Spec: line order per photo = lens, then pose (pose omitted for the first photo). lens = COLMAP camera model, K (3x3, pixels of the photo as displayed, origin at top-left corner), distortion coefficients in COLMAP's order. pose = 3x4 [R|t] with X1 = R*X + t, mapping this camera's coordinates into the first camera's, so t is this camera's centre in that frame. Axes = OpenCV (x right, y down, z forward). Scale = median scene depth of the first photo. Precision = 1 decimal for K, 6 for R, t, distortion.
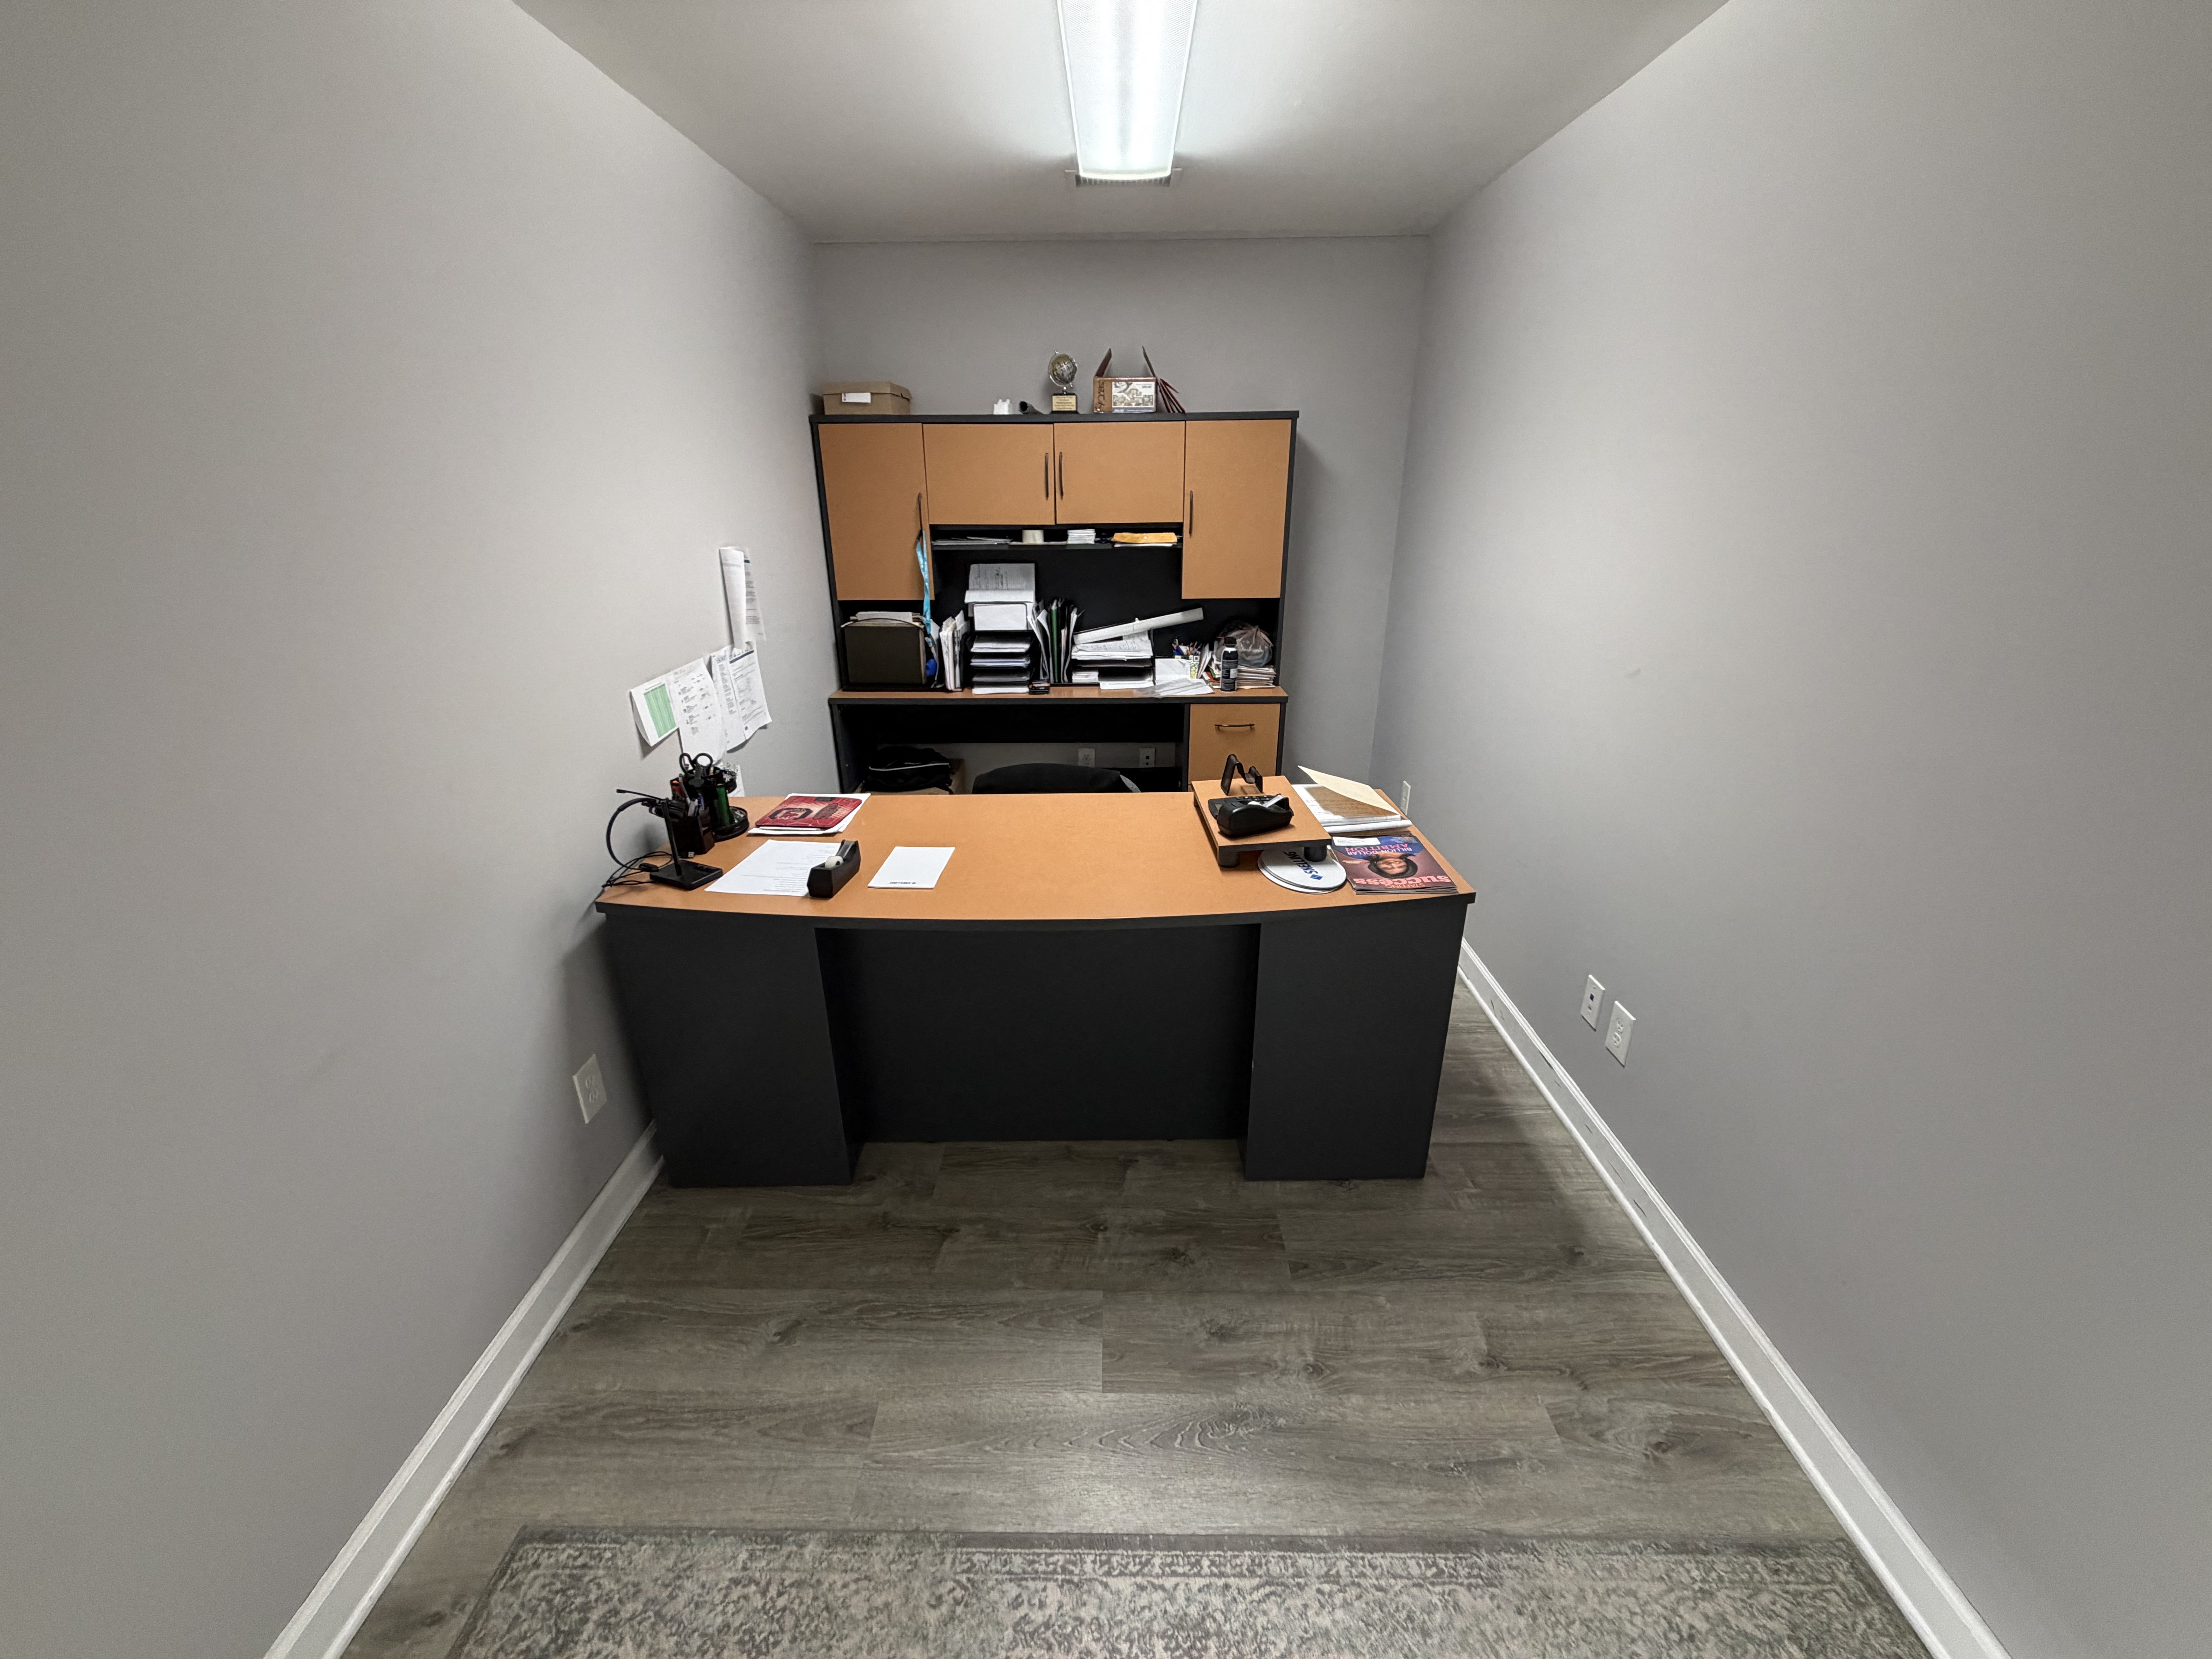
lens RADIAL K [[876.8, 0, 1105.5], [0, 876.8, 827.8], [0, 0, 1]] dist [0.001794, 0.000163]
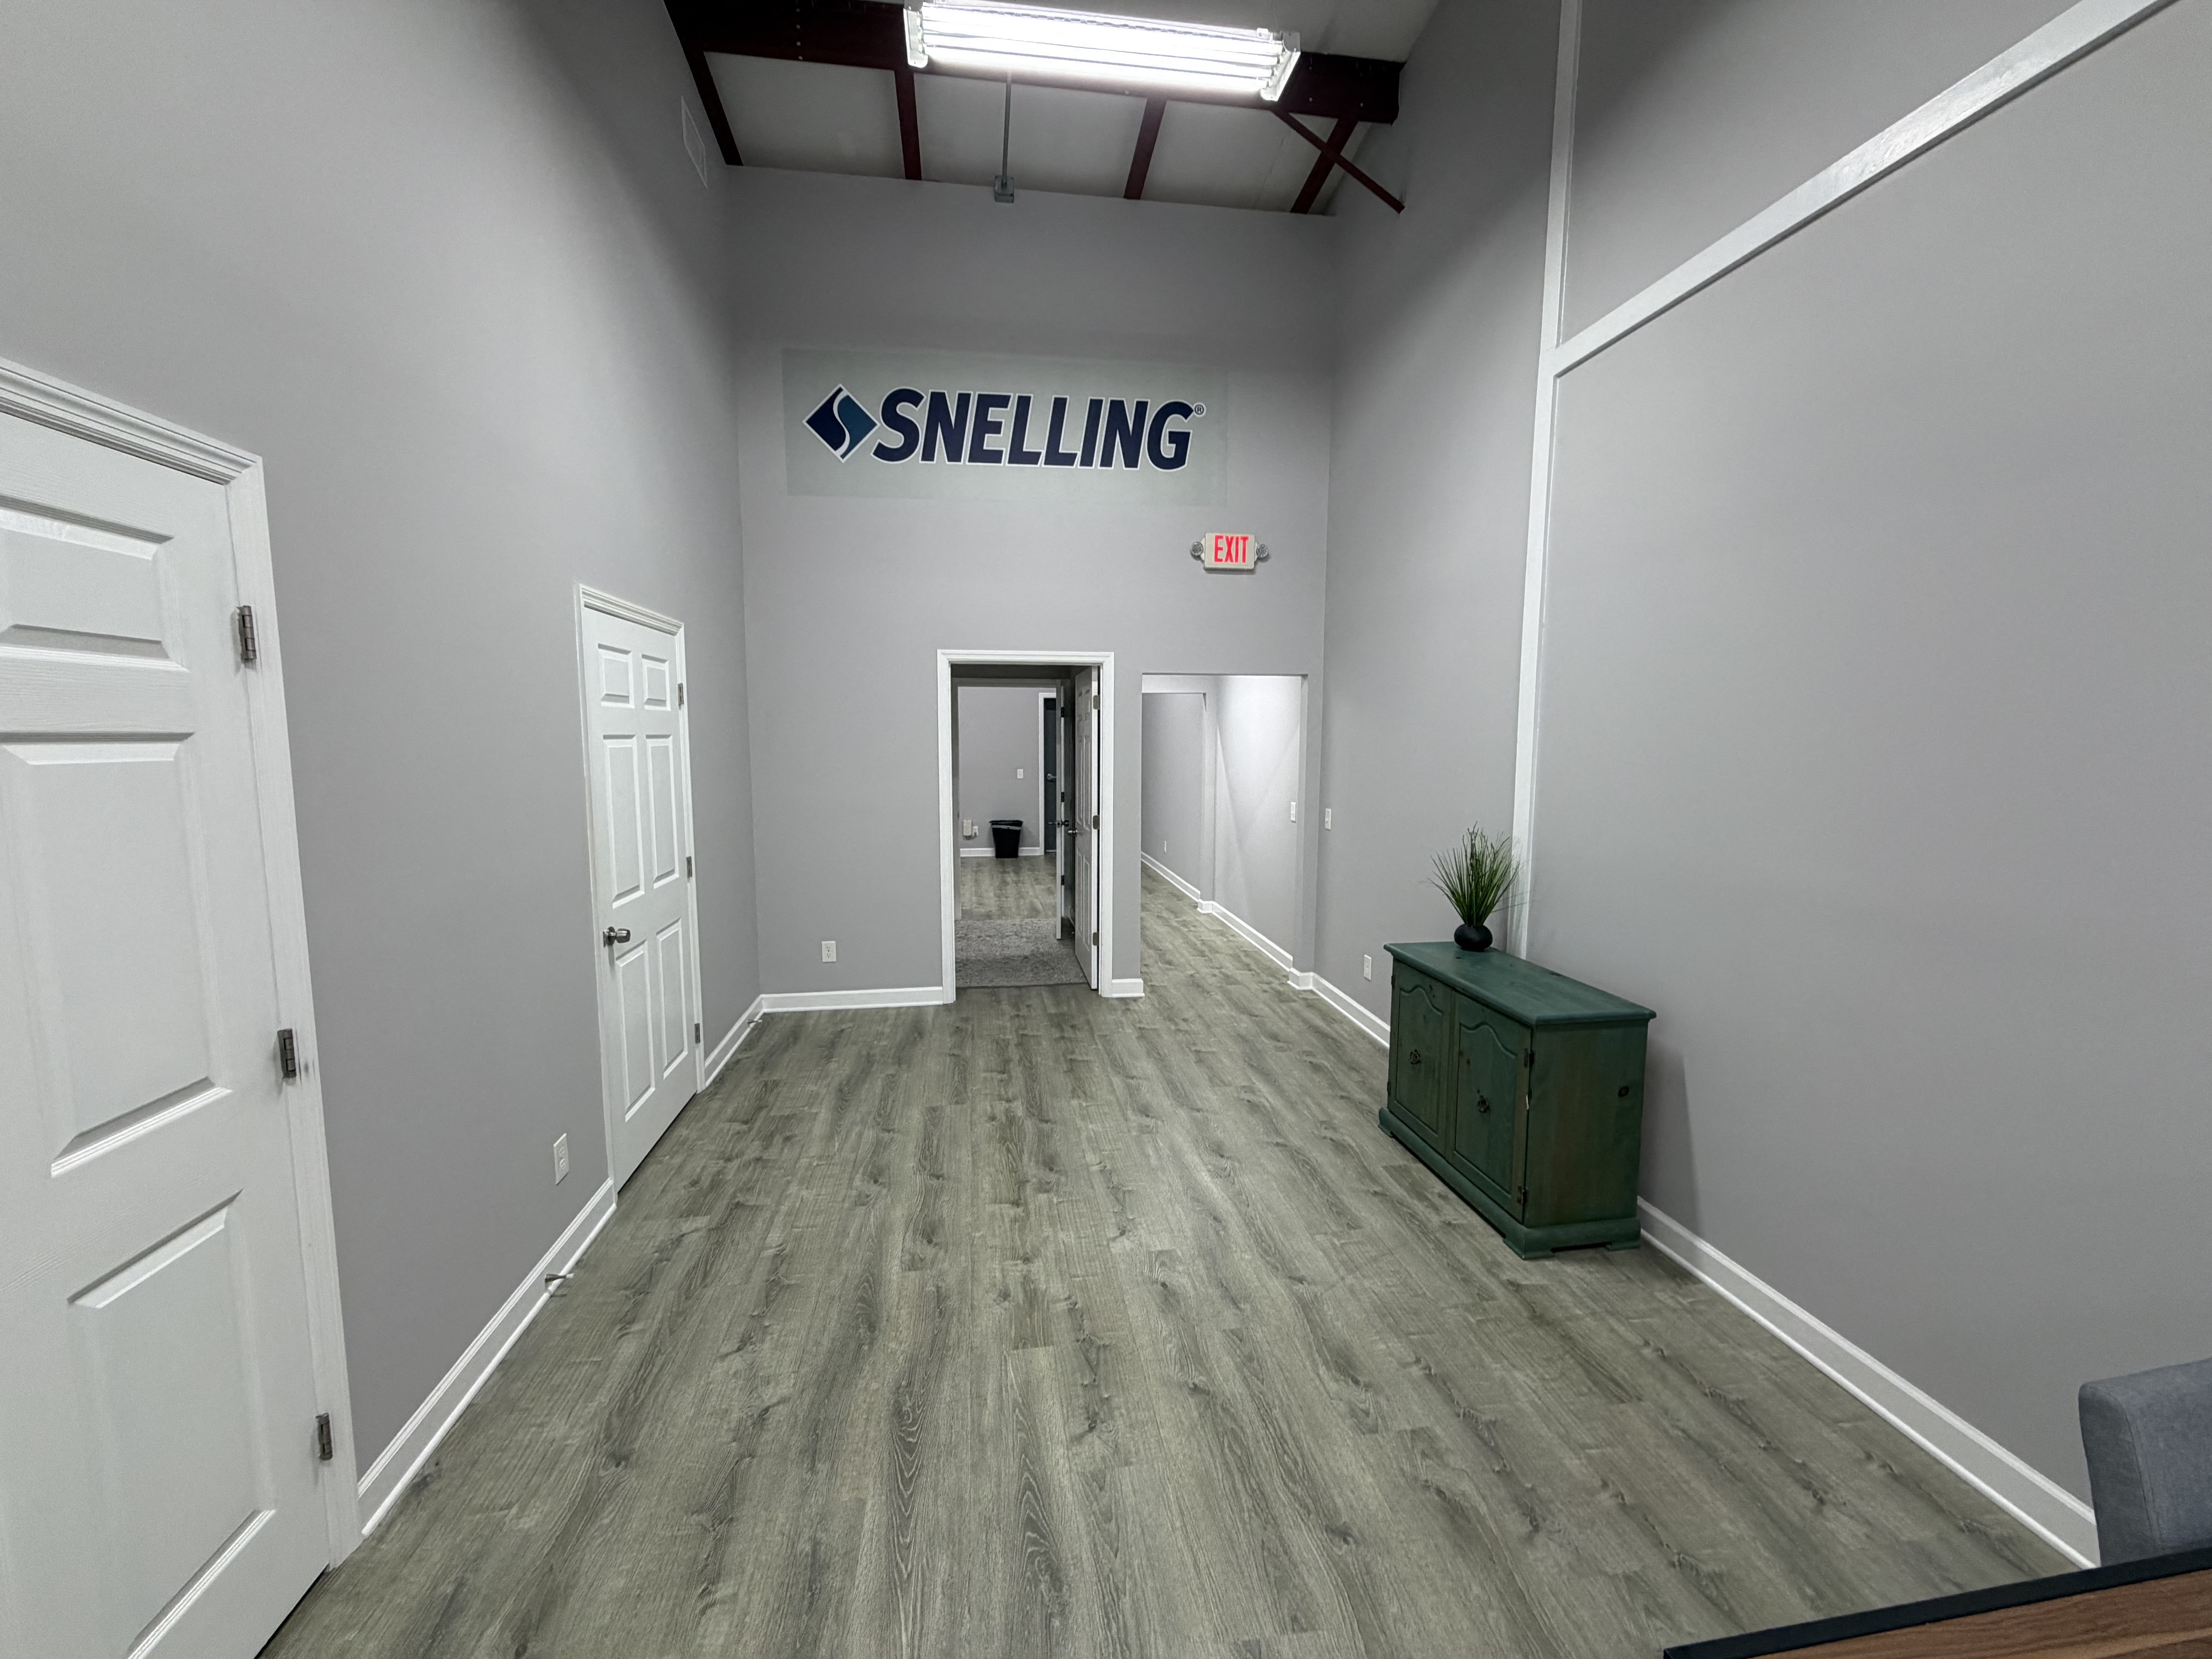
lens RADIAL K [[876.8, 0, 1099.5], [0, 876.8, 833.9], [0, 0, 1]] dist [0.001794, 0.000163]
pose [[0.155204, 0.106934, -0.982078, 0.760312], [-0.375330, 0.925961, 0.041508, -0.149740], [0.913805, 0.362161, 0.183848, 0.372559]]
